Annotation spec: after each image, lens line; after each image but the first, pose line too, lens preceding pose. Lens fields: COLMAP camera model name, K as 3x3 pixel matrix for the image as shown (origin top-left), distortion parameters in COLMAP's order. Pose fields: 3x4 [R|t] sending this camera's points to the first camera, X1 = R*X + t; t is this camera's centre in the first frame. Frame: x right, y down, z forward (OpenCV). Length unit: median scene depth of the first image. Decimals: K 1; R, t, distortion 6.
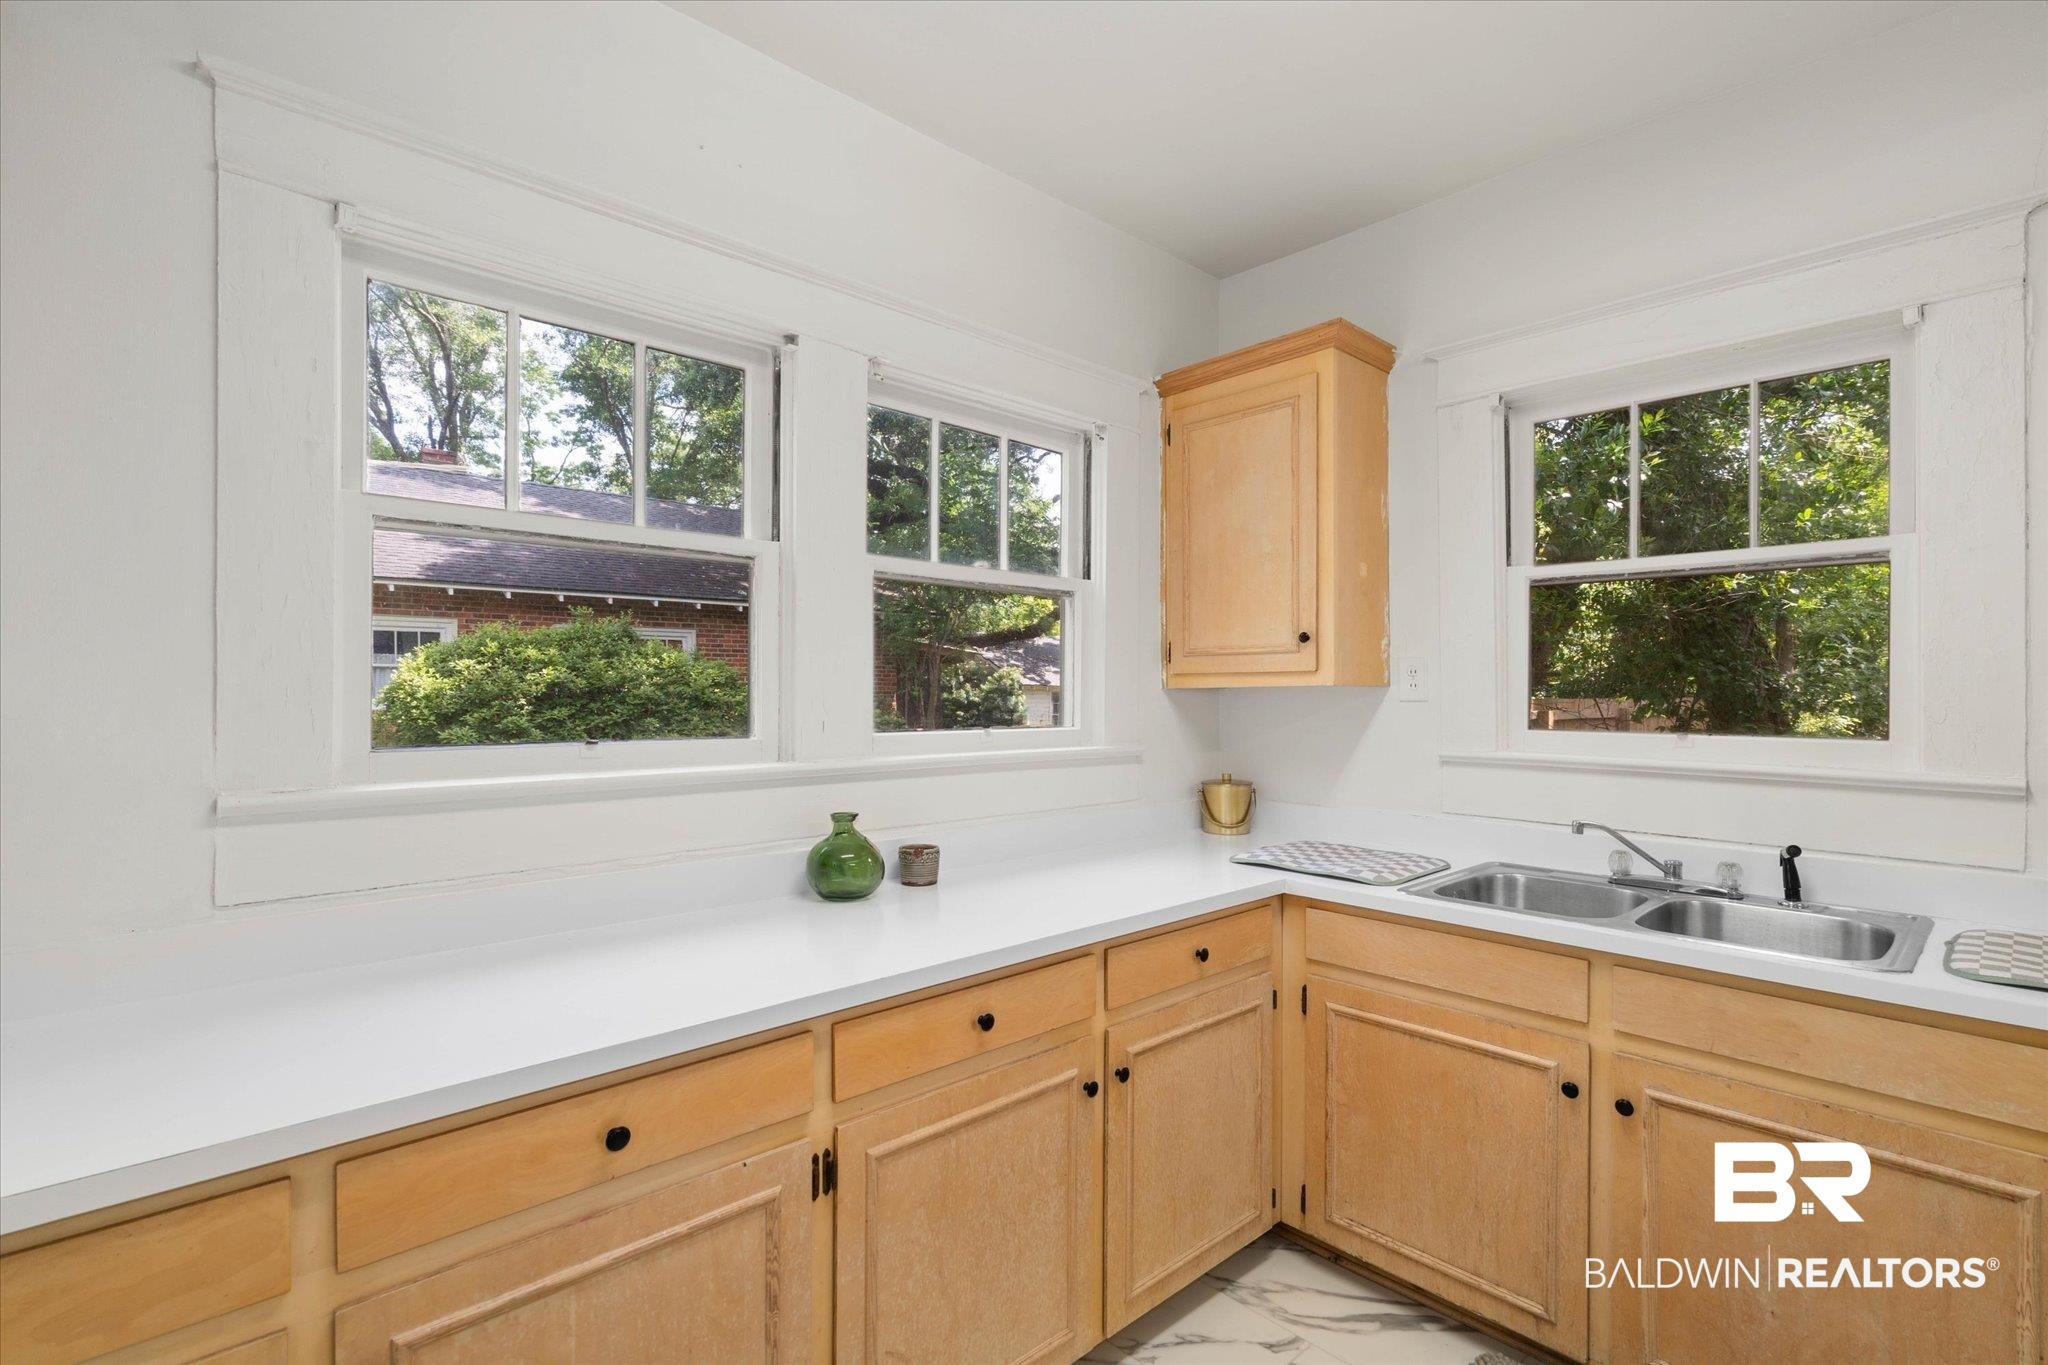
lens RADIAL K [[940.3, 0, 1017.3], [0, 940.3, 691.2], [0, 0, 1]] dist [-0.002634, 0.001604]
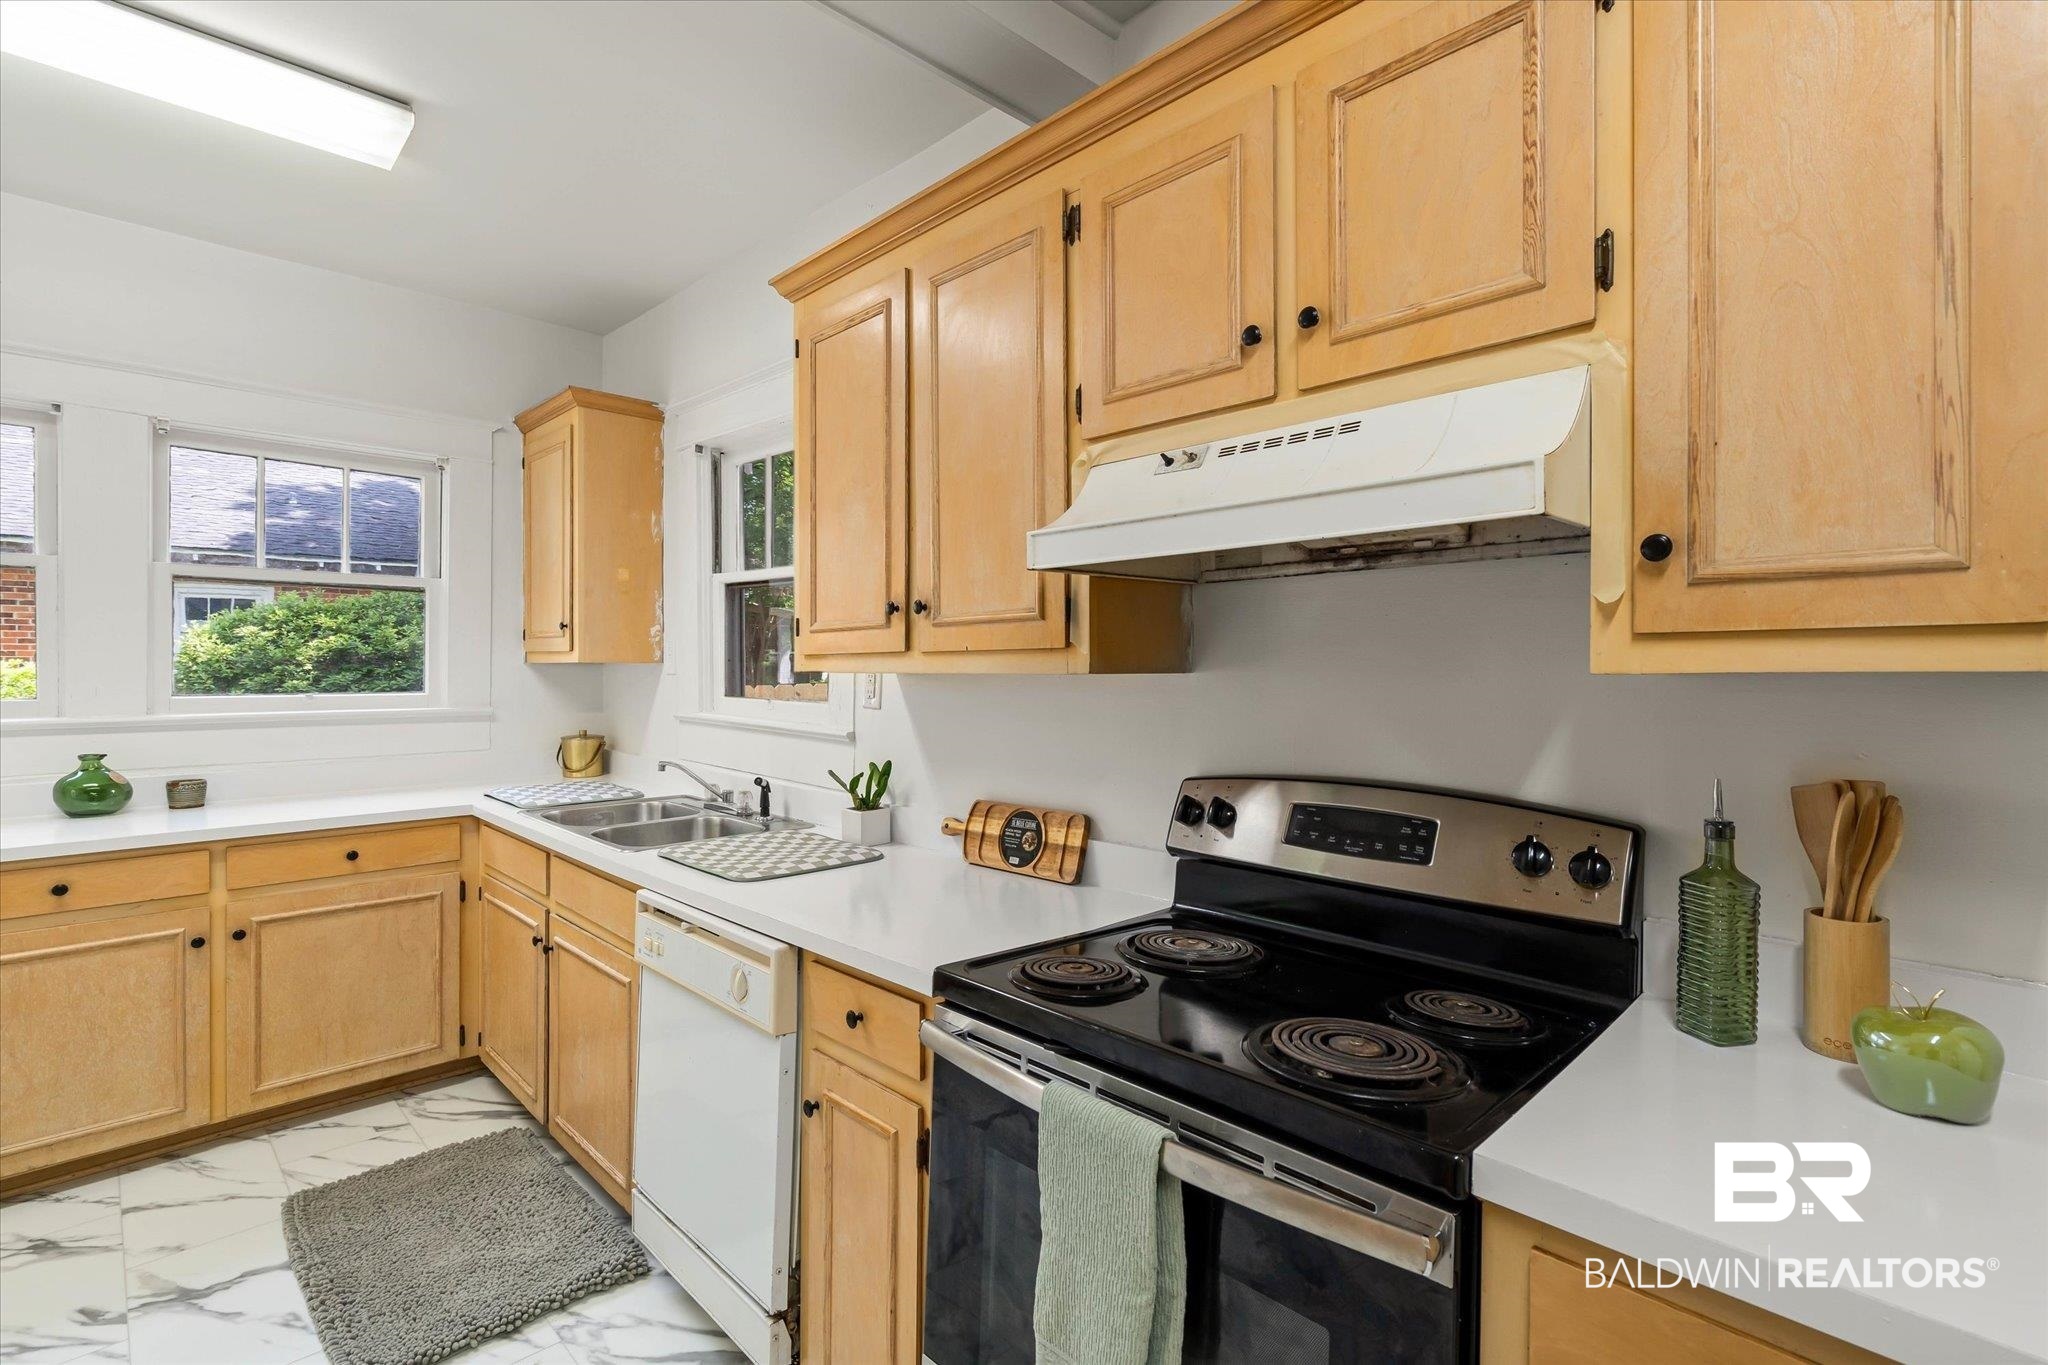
lens RADIAL K [[940.3, 0, 1037.2], [0, 940.3, 666.3], [0, 0, 1]] dist [-0.002634, 0.001604]
pose [[0.999001, 0.005790, 0.044307, 0.839976], [-0.006214, 0.999936, 0.009453, -0.015409], [-0.044250, -0.009719, 0.998973, -0.321745]]
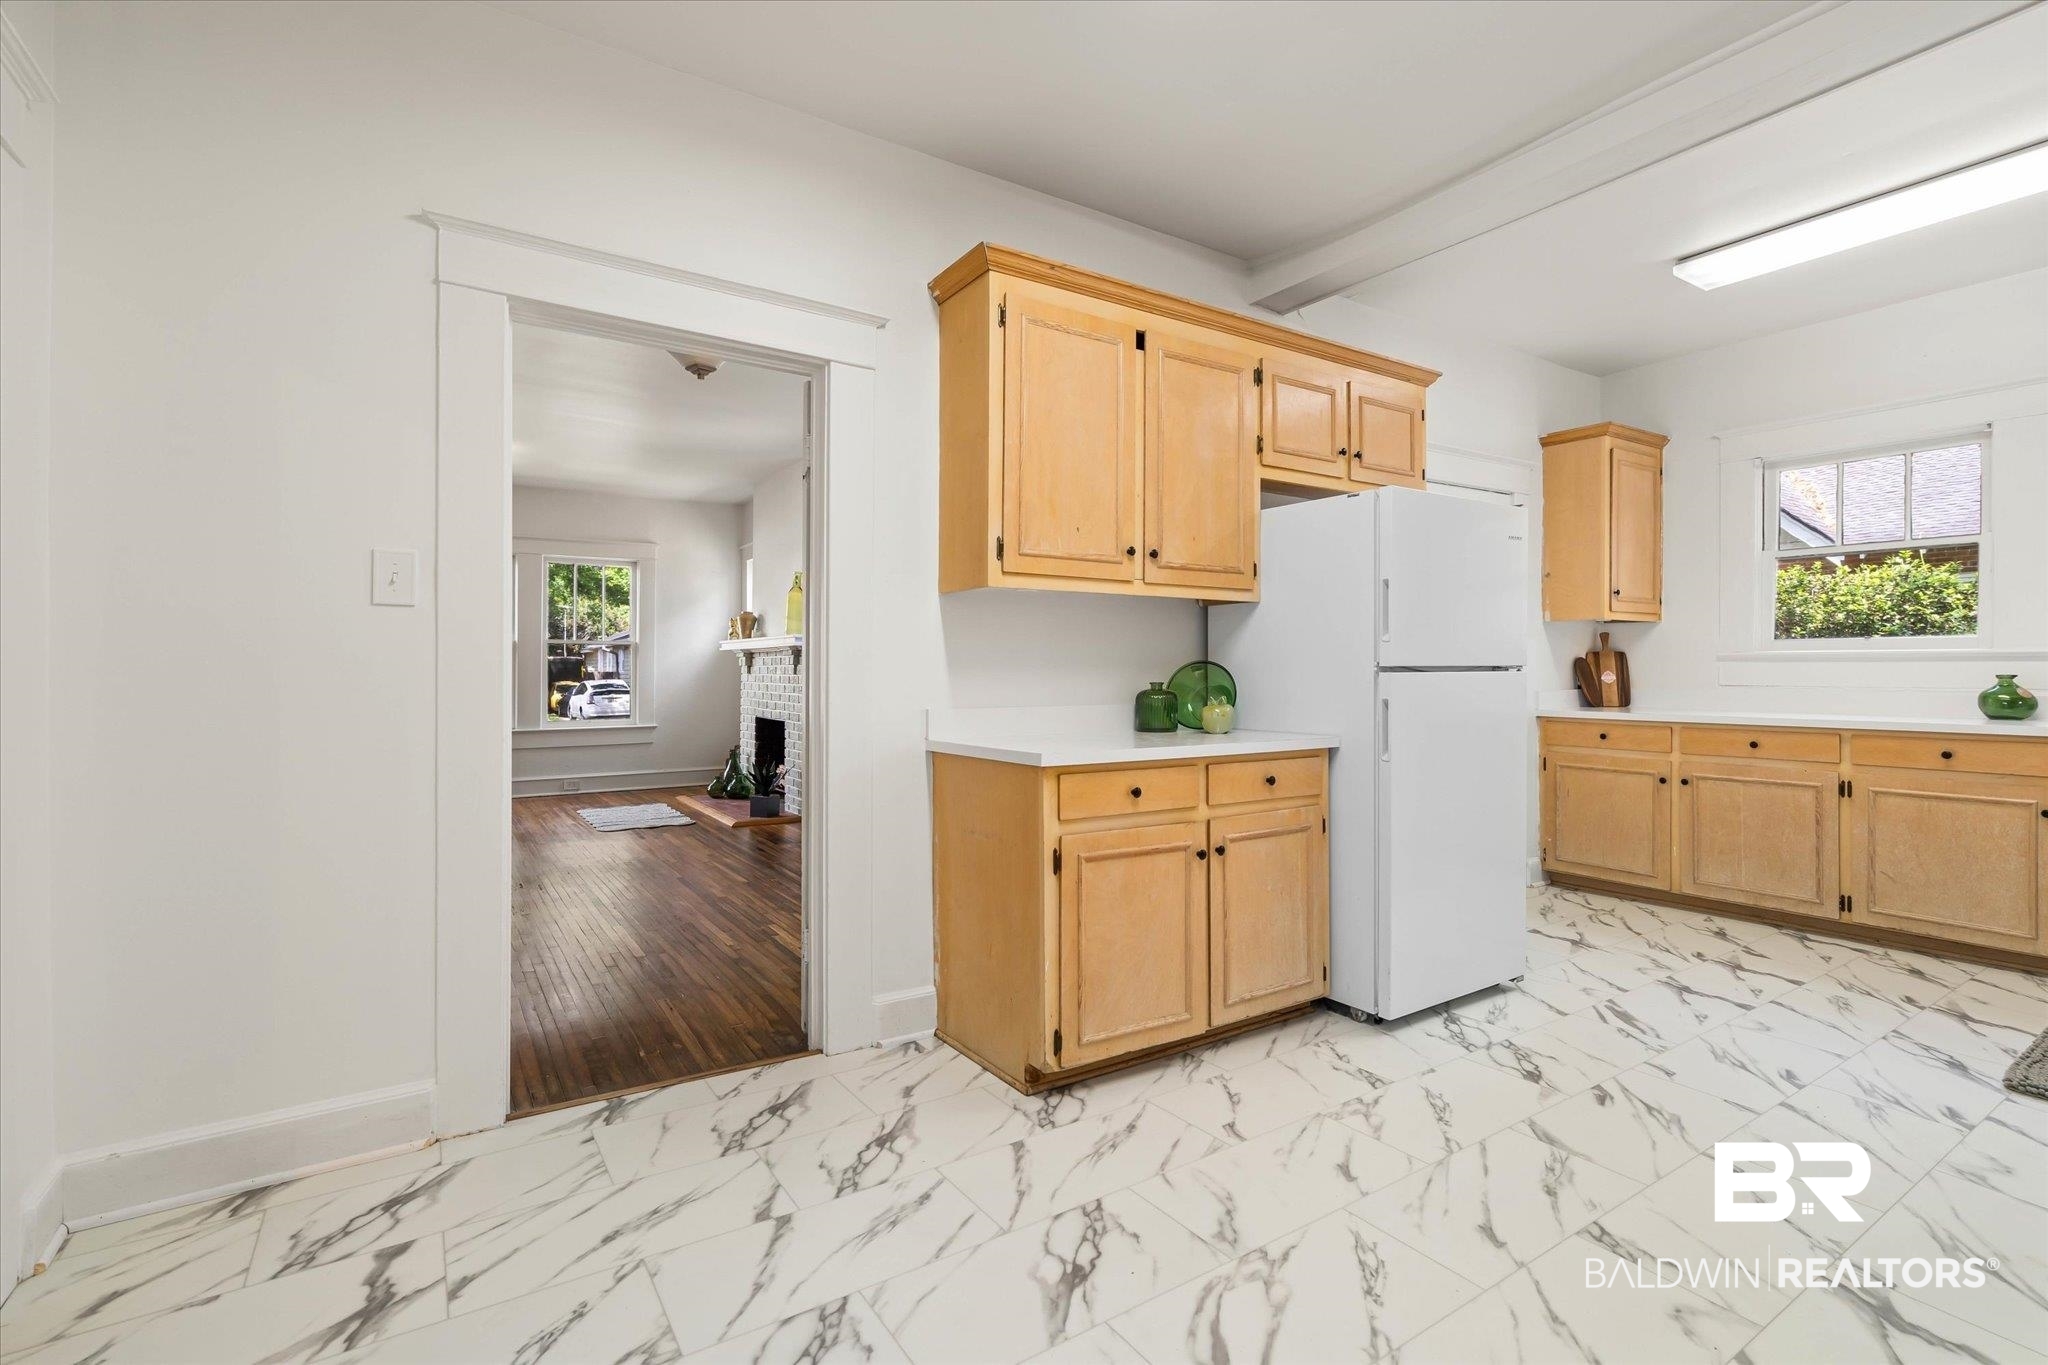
lens RADIAL K [[940.3, 0, 1021.1], [0, 940.3, 675.8], [0, 0, 1]] dist [-0.002634, 0.001604]
pose [[-0.169195, 0.009526, -0.985537, 1.468312], [0.005115, 0.999948, 0.008788, 0.078160], [0.985569, -0.003554, -0.169235, -0.454695]]
